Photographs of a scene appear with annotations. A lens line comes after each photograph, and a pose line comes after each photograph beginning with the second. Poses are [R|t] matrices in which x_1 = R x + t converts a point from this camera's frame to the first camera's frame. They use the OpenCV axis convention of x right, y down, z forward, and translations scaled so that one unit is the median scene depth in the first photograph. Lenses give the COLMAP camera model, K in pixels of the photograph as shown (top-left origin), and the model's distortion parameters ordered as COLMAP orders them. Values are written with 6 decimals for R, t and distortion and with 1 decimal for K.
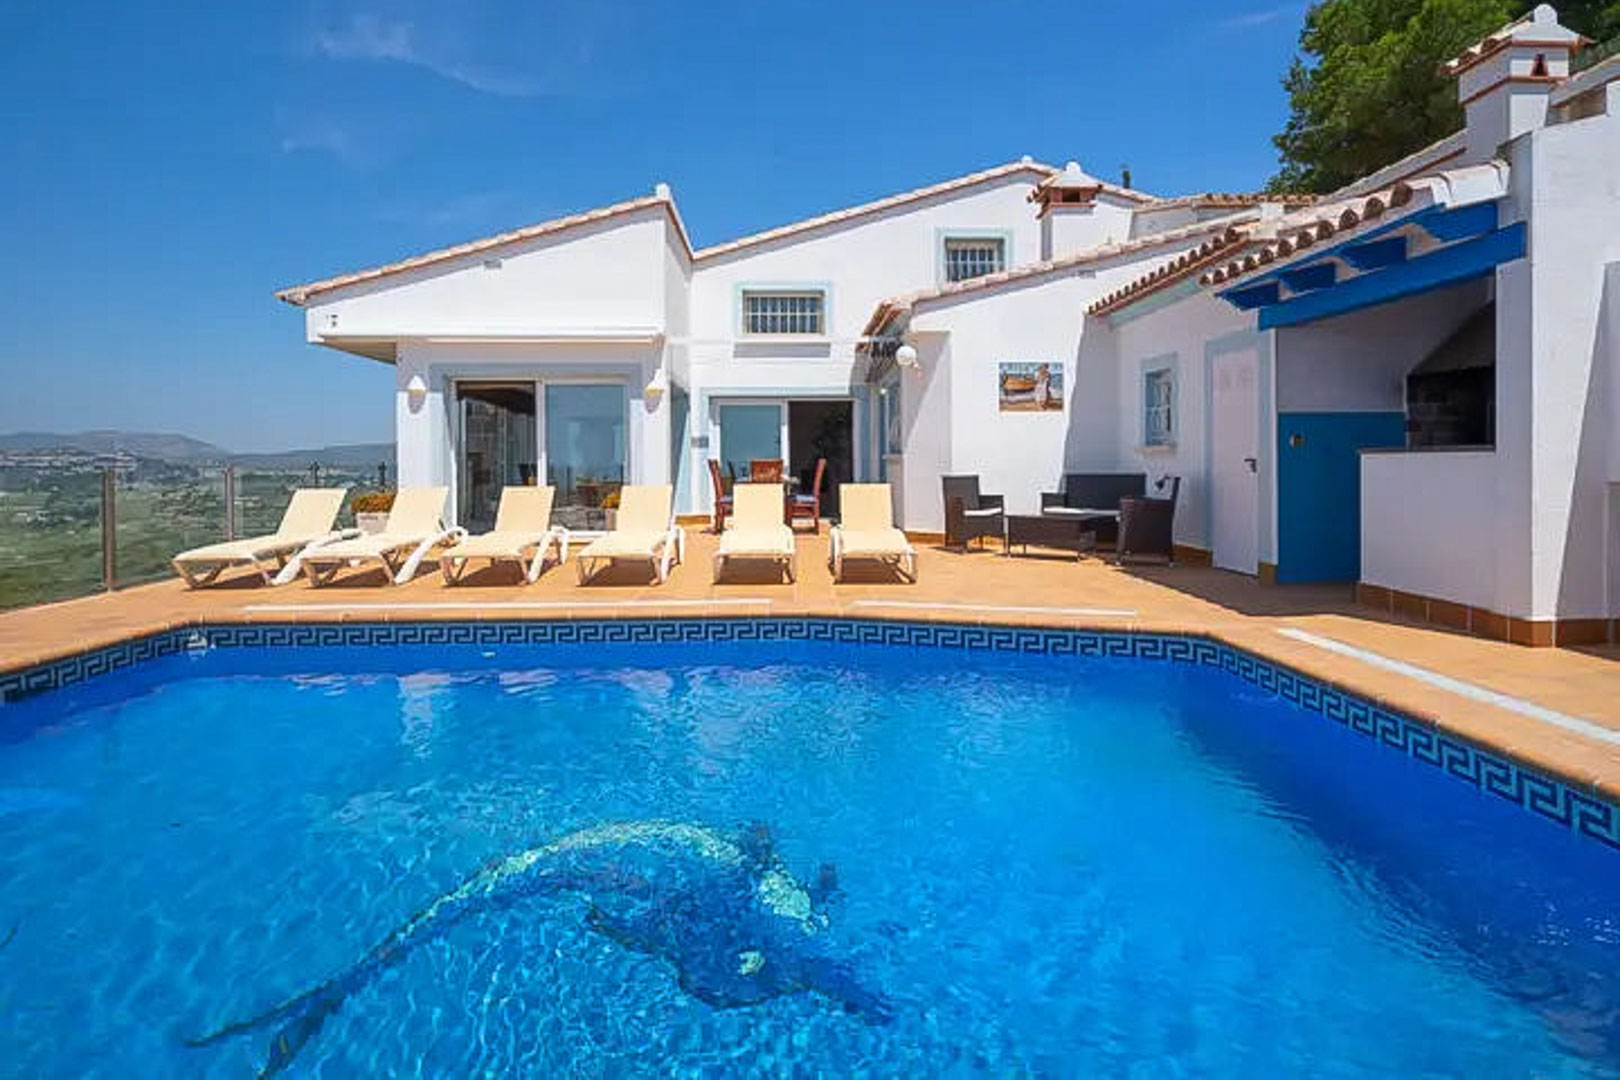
lens RADIAL K [[817.2, 0, 802.5], [0, 817.2, 465.9], [0, 0, 1]] dist [-0.005901, 0.003586]
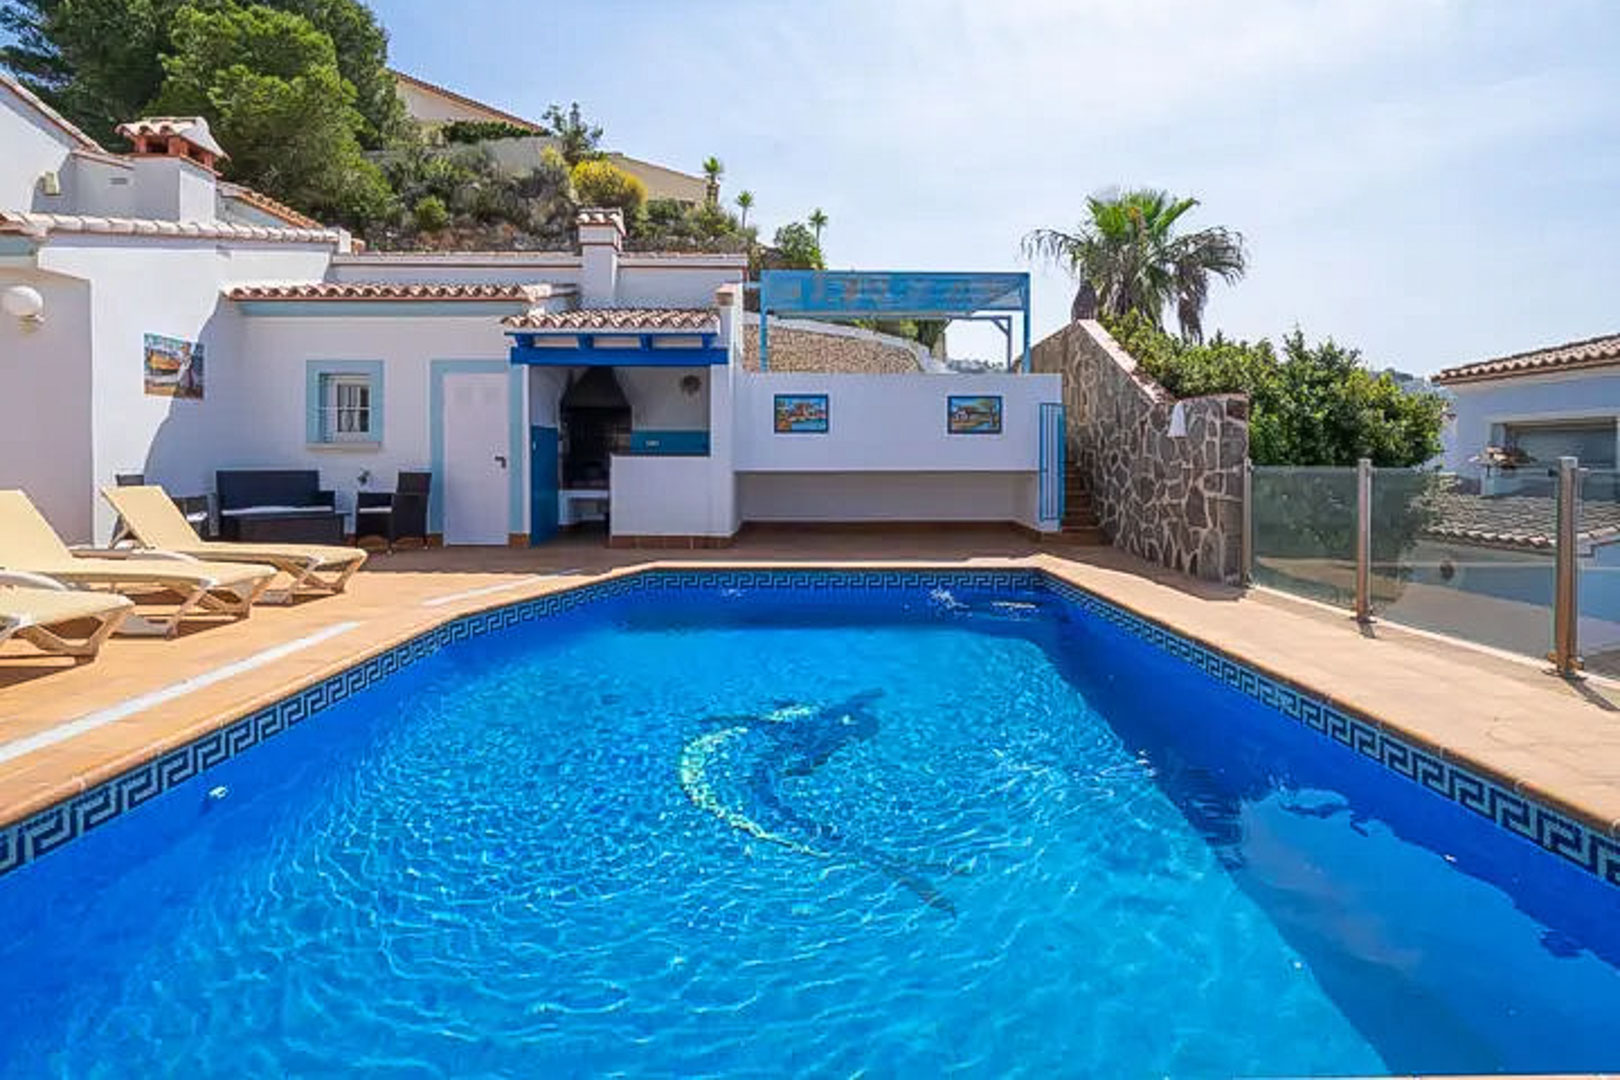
lens RADIAL K [[817.2, 0, 805.6], [0, 817.2, 459.9], [0, 0, 1]] dist [-0.005901, 0.003586]
pose [[0.028387, 0.004807, 0.999585, -0.540304], [-0.002716, 0.999985, -0.004732, -0.000149], [-0.999593, -0.002581, 0.028399, 0.327974]]
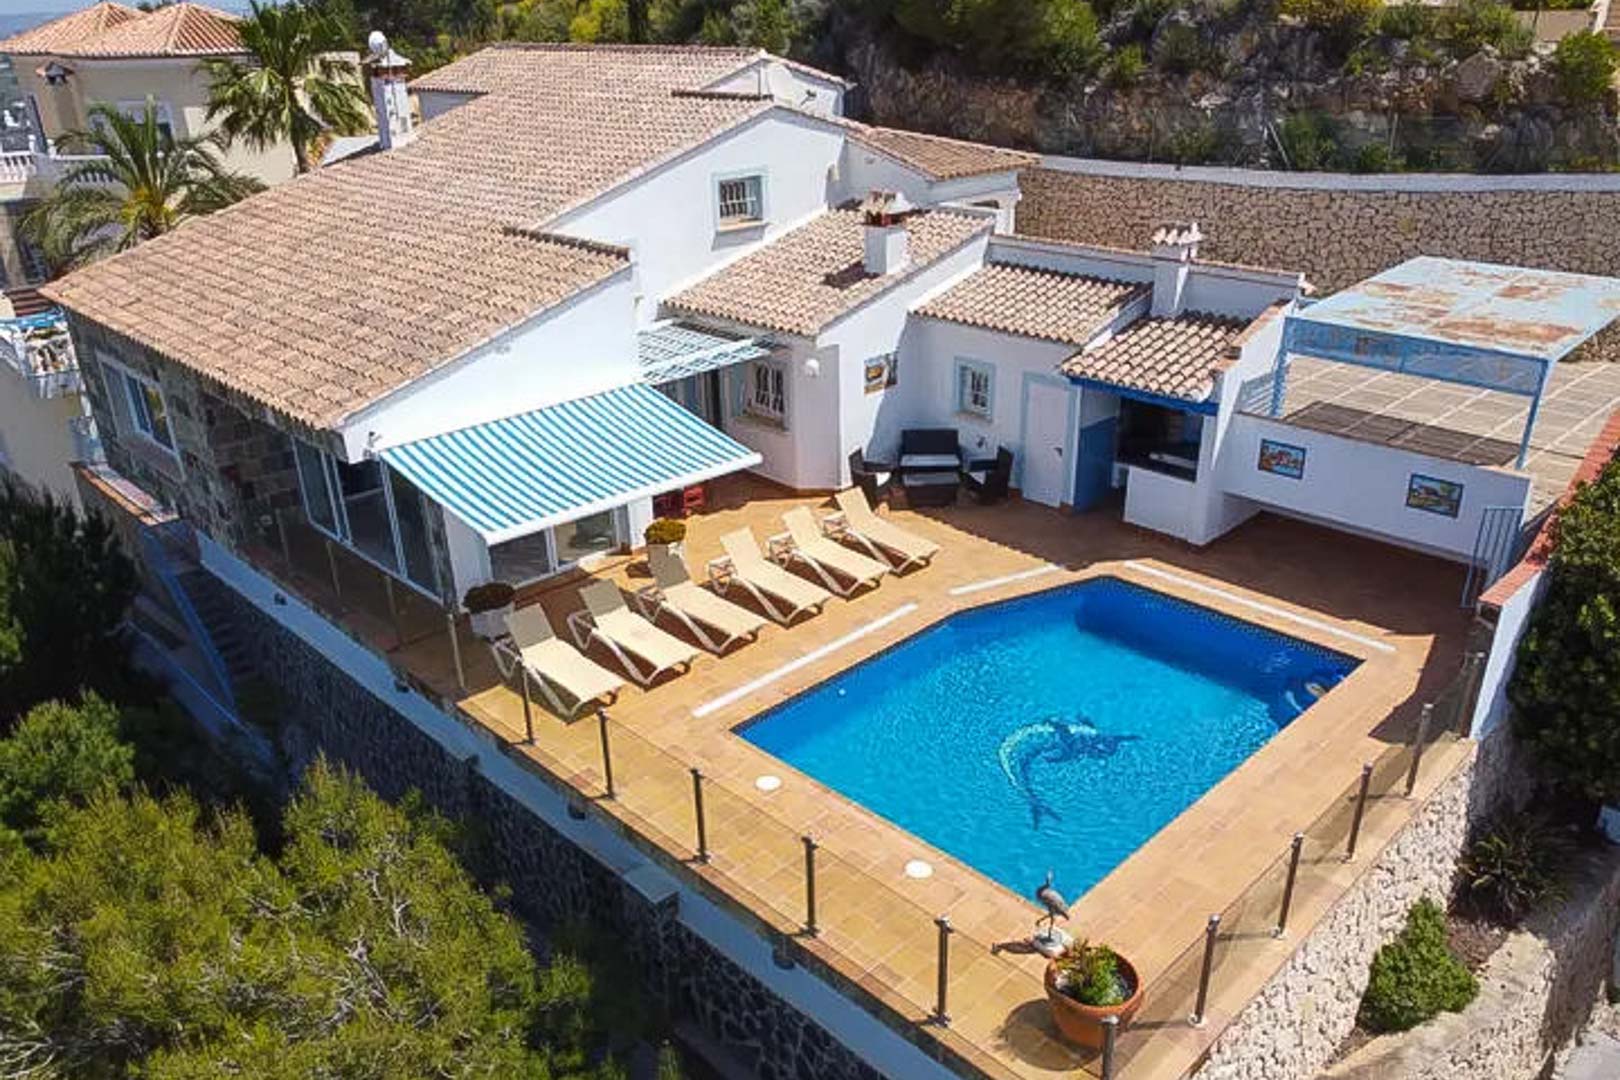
lens RADIAL K [[1223.8, 0, 804.3], [0, 1223.8, 579.2], [0, 0, 1]] dist [0.018428, -0.010258]
pose [[0.742255, -0.297656, 0.600381, -1.164230], [0.019446, 0.905125, 0.424700, -0.662492], [-0.669835, -0.303561, 0.677622, -0.421357]]
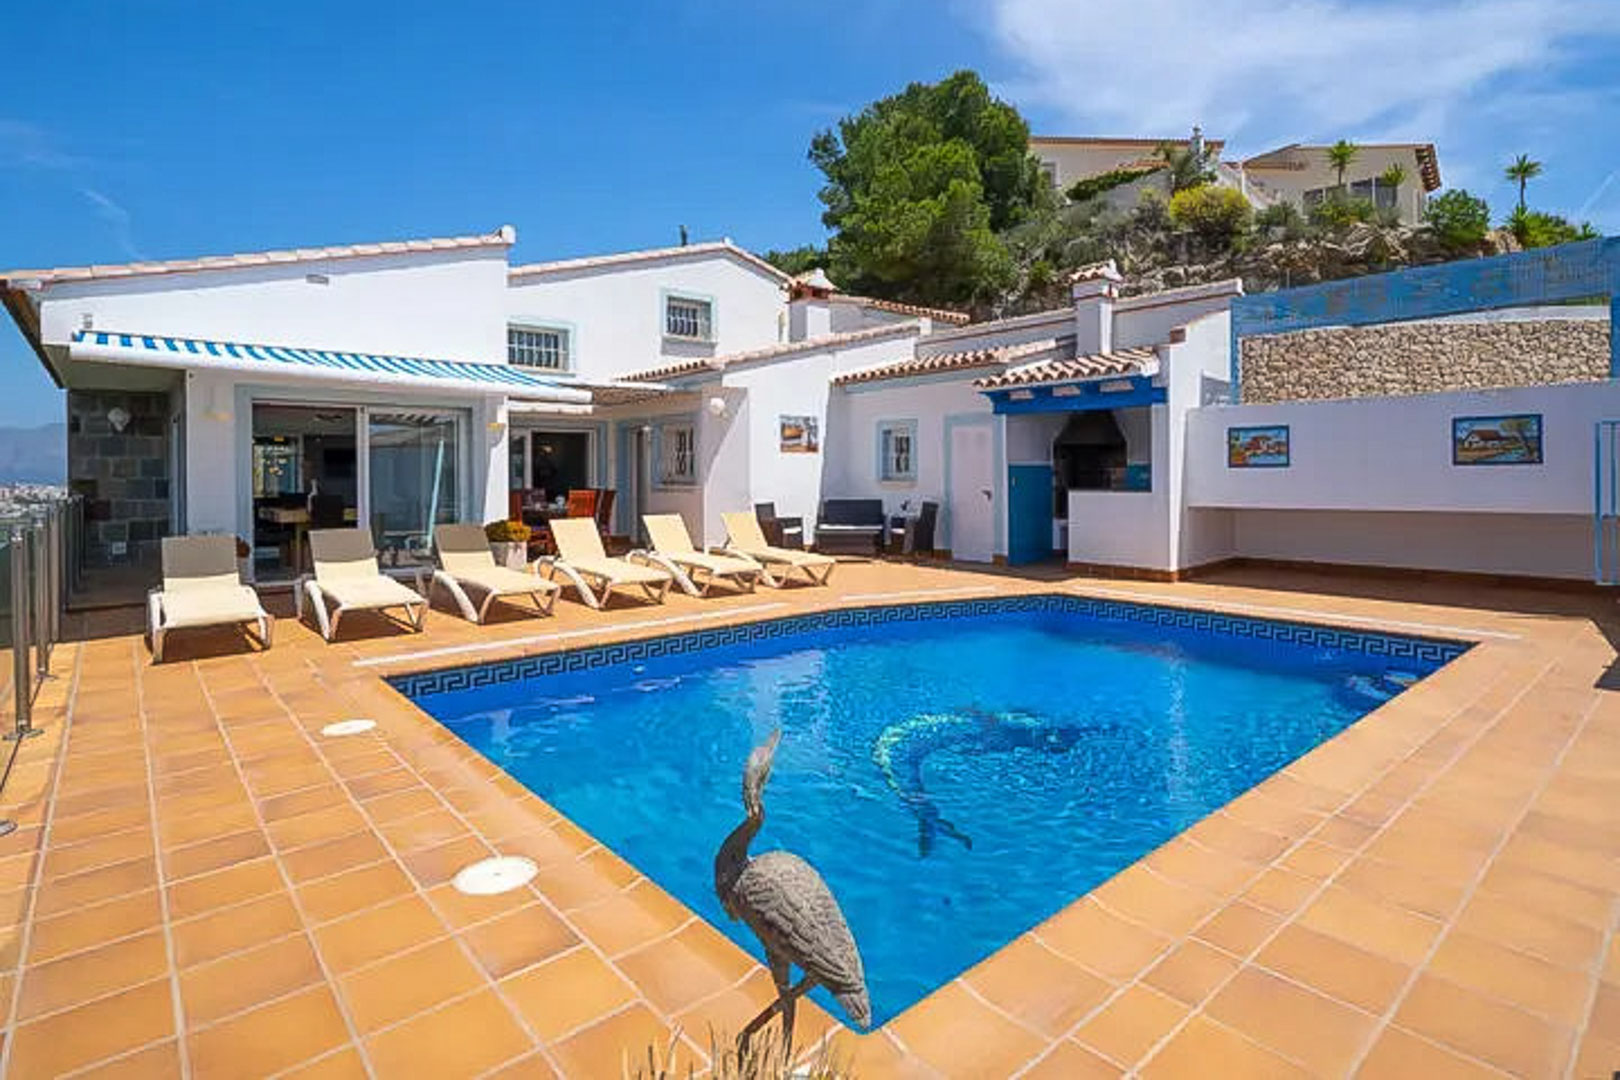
lens RADIAL K [[817.2, 0, 811.9], [0, 817.2, 470.6], [0, 0, 1]] dist [-0.005901, 0.003586]
pose [[0.782700, 0.004876, 0.622380, -0.529349], [0.001687, 0.999949, -0.009955, -0.025099], [-0.622397, 0.008841, 0.782652, -0.048091]]
